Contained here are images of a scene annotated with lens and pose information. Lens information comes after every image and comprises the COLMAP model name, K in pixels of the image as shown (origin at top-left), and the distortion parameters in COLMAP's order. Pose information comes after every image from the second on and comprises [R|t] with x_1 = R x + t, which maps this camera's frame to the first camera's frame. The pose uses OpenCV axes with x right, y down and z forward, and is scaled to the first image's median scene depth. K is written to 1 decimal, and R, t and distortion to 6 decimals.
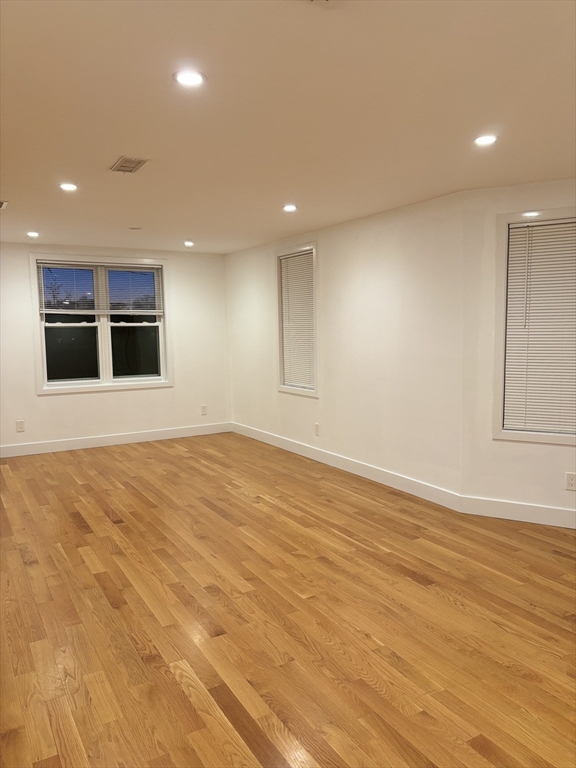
lens RADIAL K [[573.8, 0, 288.0], [0, 573.8, 384.0], [0, 0, 1]] dist [0.025599, 0.001471]
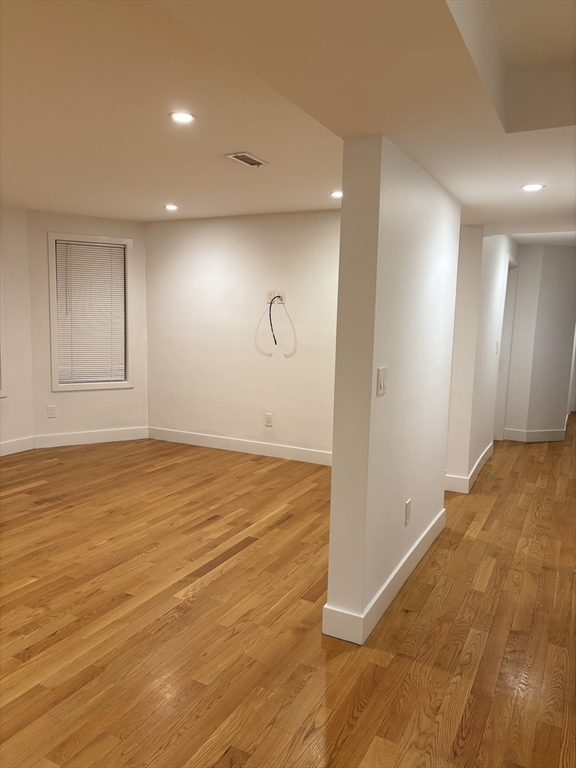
lens RADIAL K [[573.8, 0, 288.0], [0, 573.8, 384.0], [0, 0, 1]] dist [0.025599, 0.001471]
pose [[-0.531501, -0.106231, 0.840370, -1.280637], [0.064065, 0.984222, 0.164935, -0.127051], [-0.844631, 0.141502, -0.516309, 1.393729]]
